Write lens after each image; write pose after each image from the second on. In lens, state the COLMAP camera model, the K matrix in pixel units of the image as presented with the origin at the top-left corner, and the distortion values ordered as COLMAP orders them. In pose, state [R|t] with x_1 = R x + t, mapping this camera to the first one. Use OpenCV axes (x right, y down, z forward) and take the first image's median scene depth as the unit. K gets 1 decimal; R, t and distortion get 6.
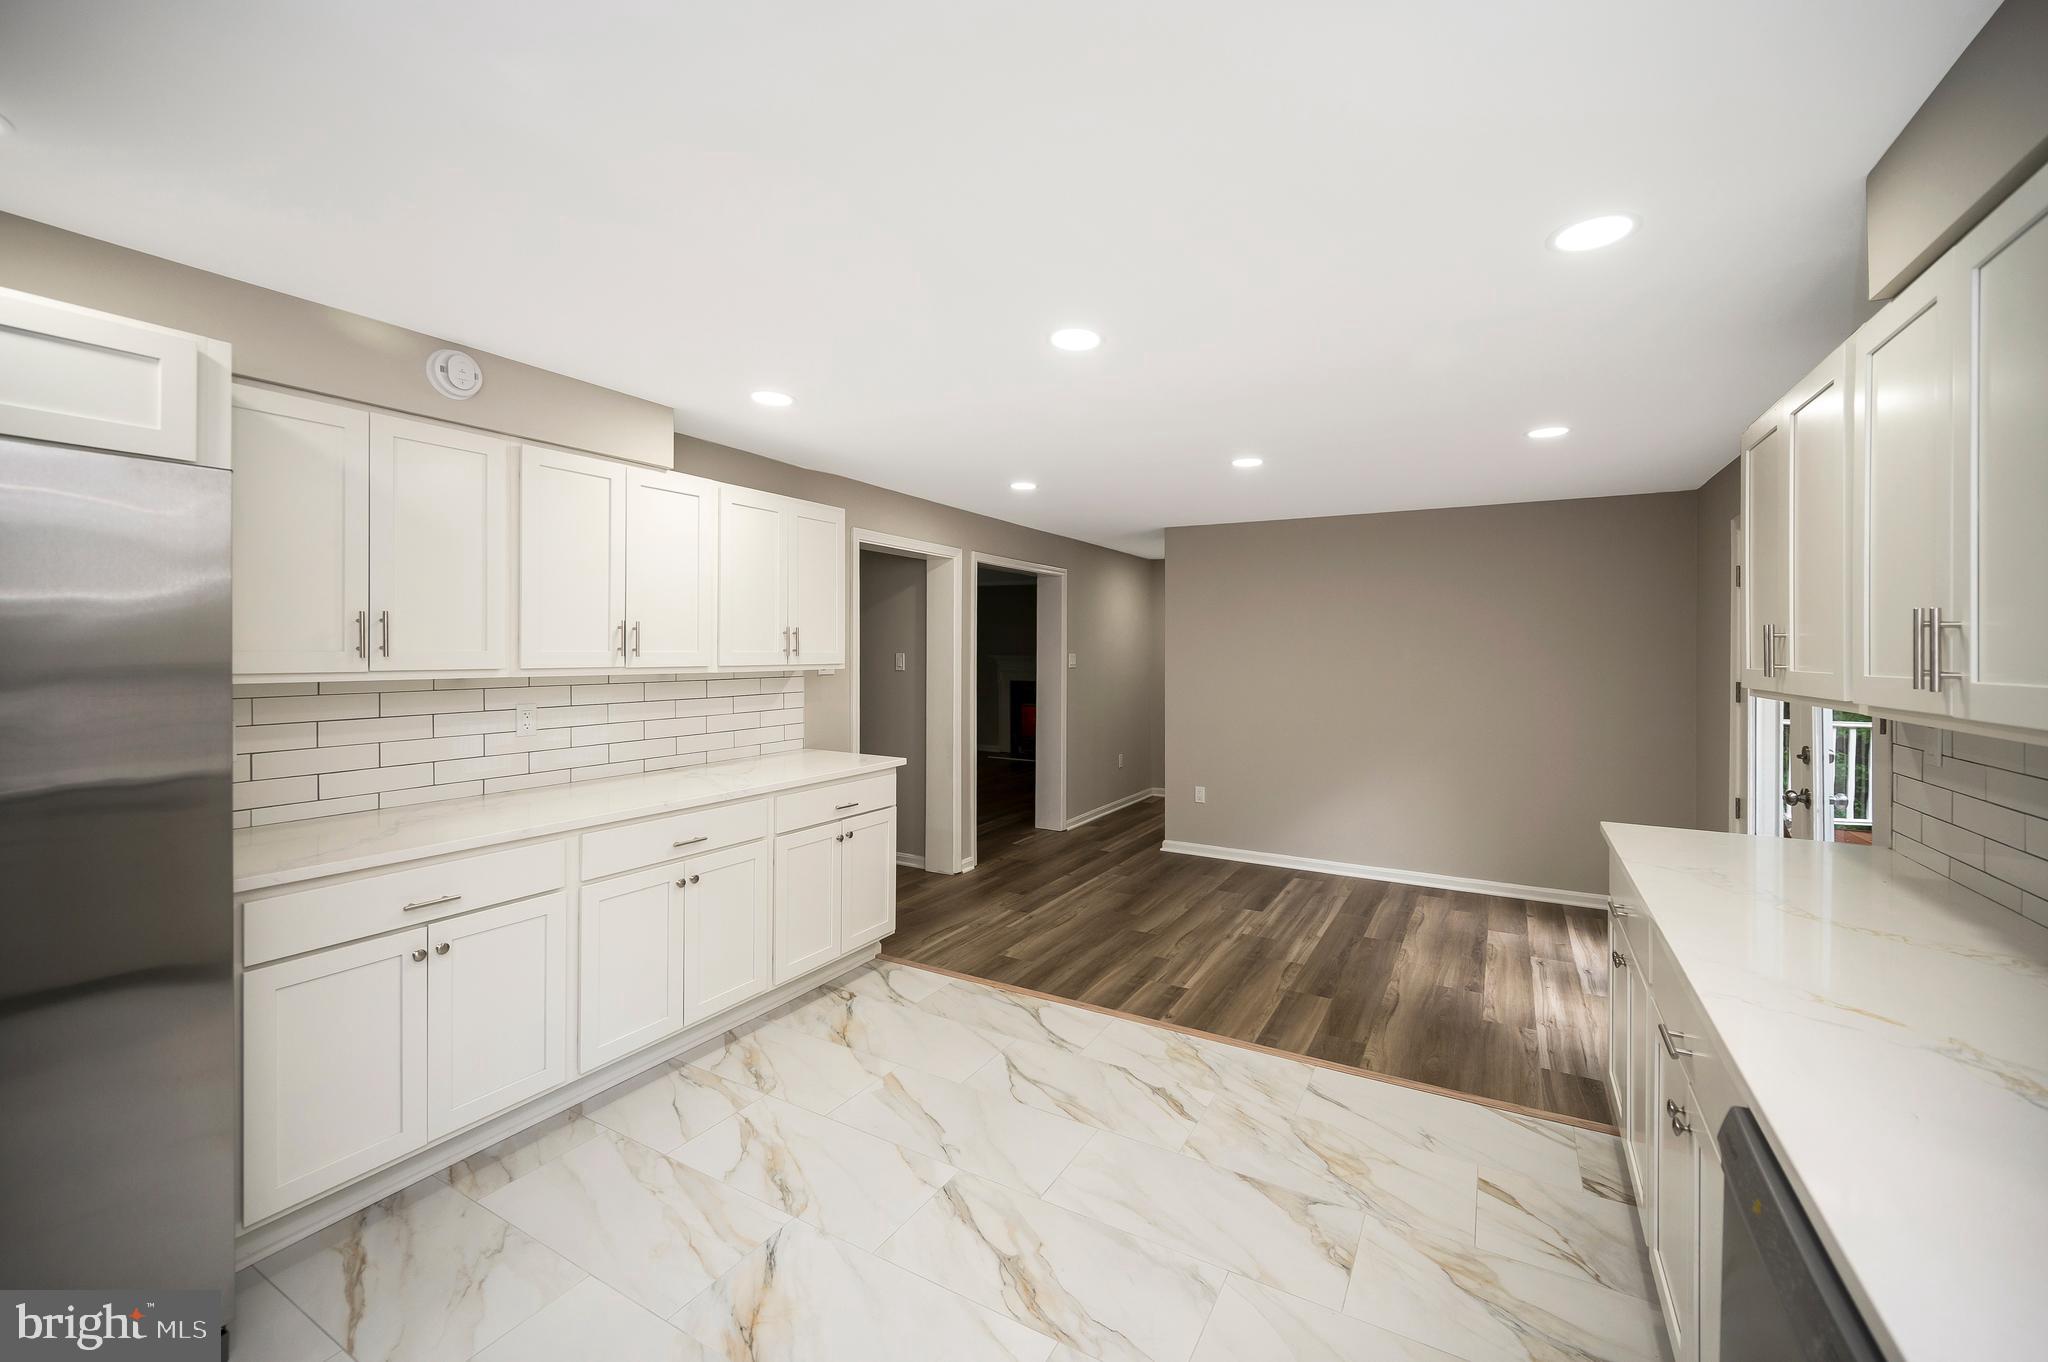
lens RADIAL K [[826.2, 0, 1046.6], [0, 826.2, 648.7], [0, 0, 1]] dist [0.000044, 0.000089]
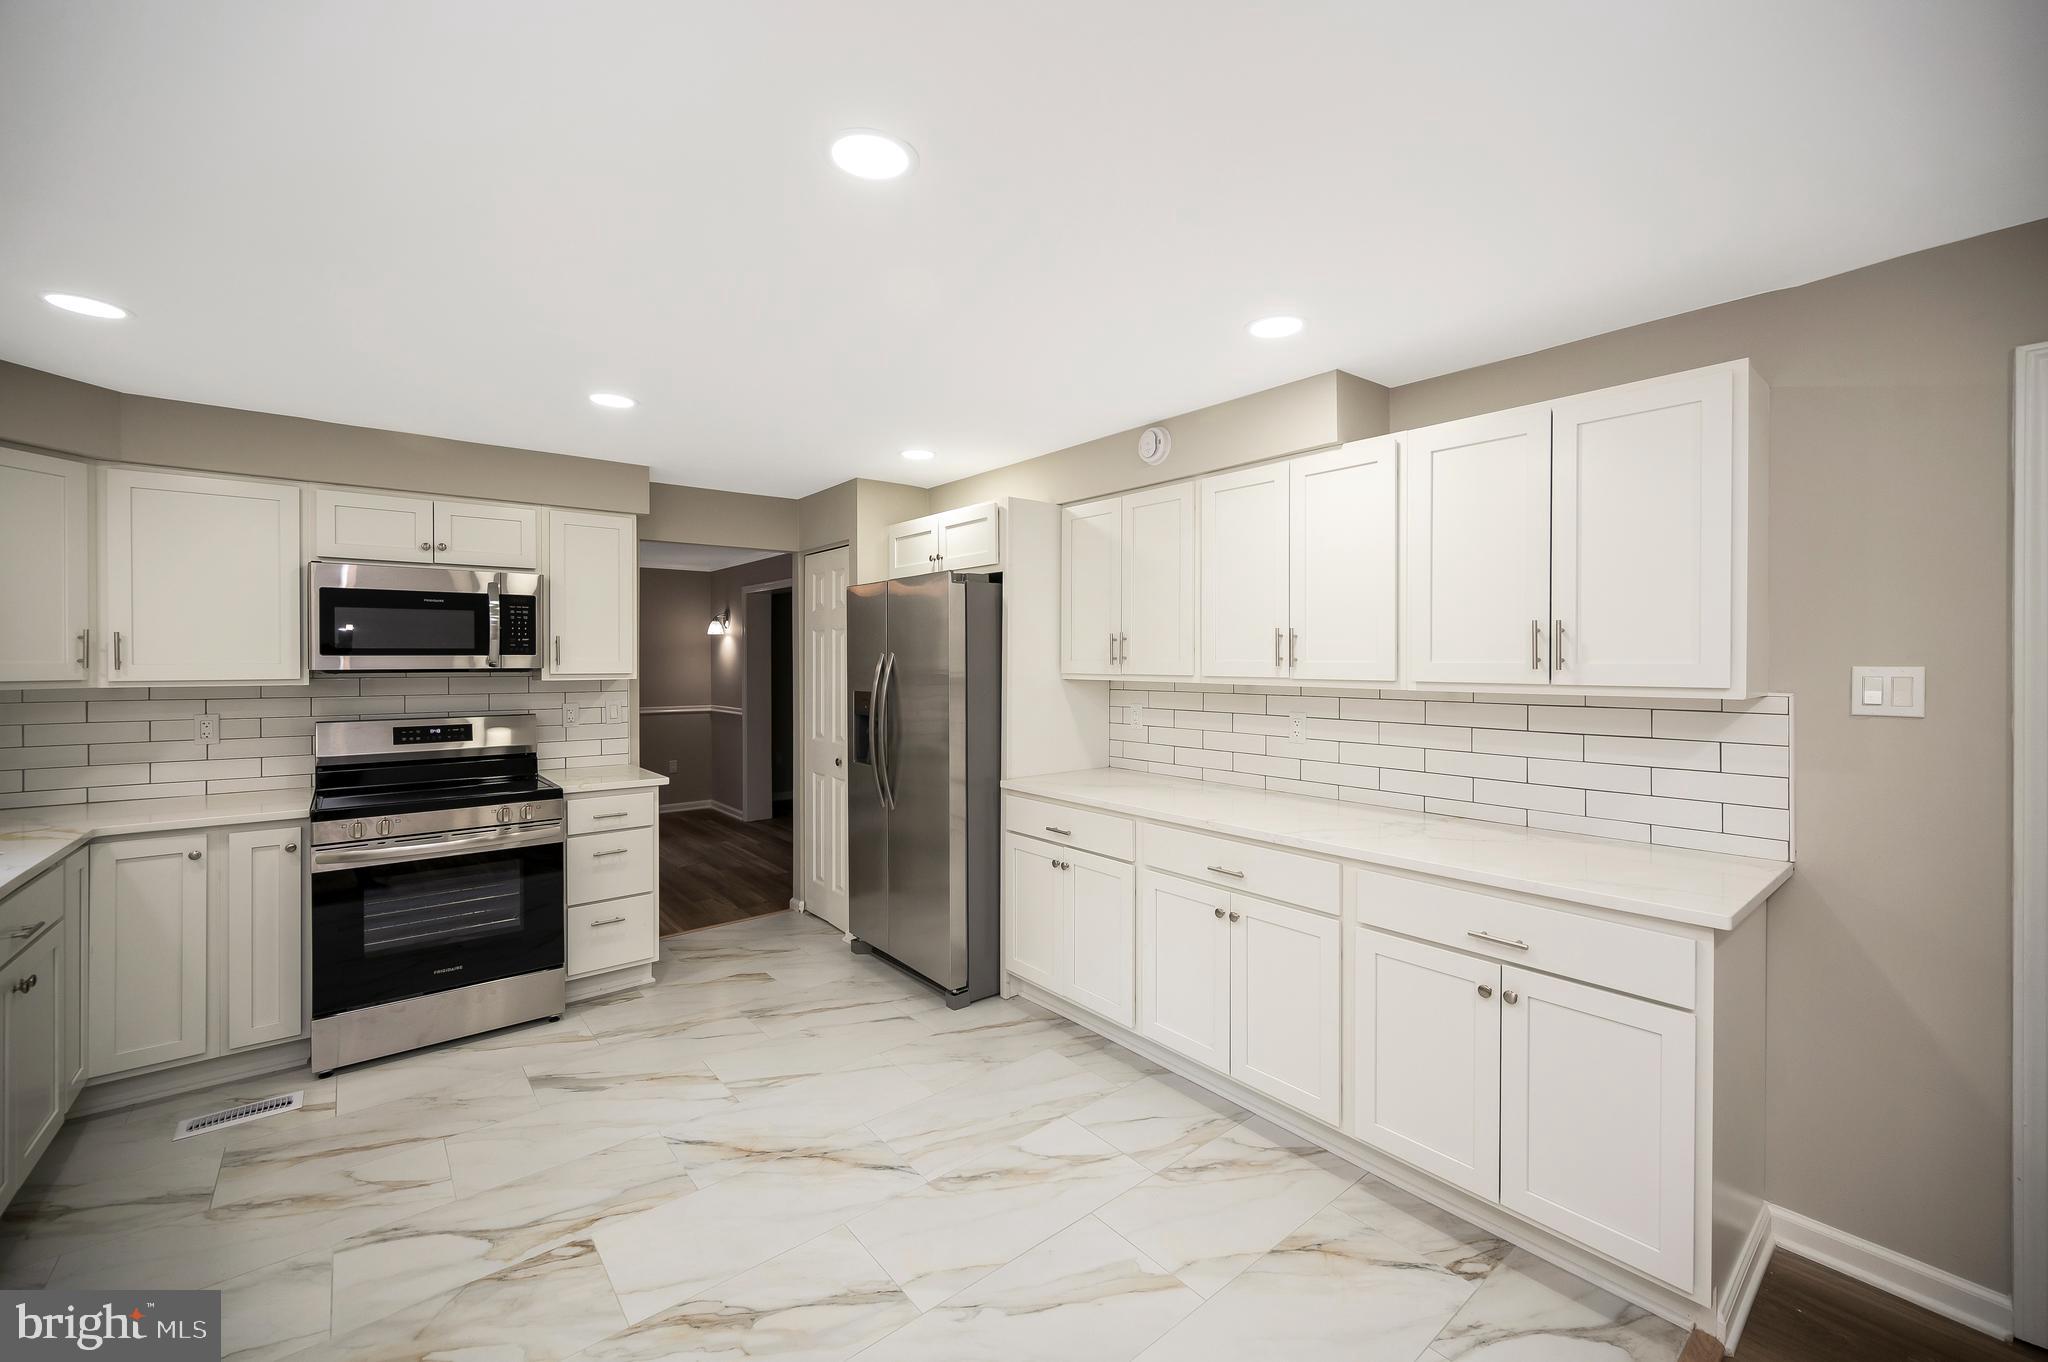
lens RADIAL K [[826.2, 0, 1033.3], [0, 826.2, 664.8], [0, 0, 1]] dist [0.000044, 0.000089]
pose [[-0.371640, -0.002097, -0.928375, 0.459789], [-0.004648, 0.999989, -0.000398, 0.009002], [0.928365, 0.004167, -0.371646, 1.084116]]
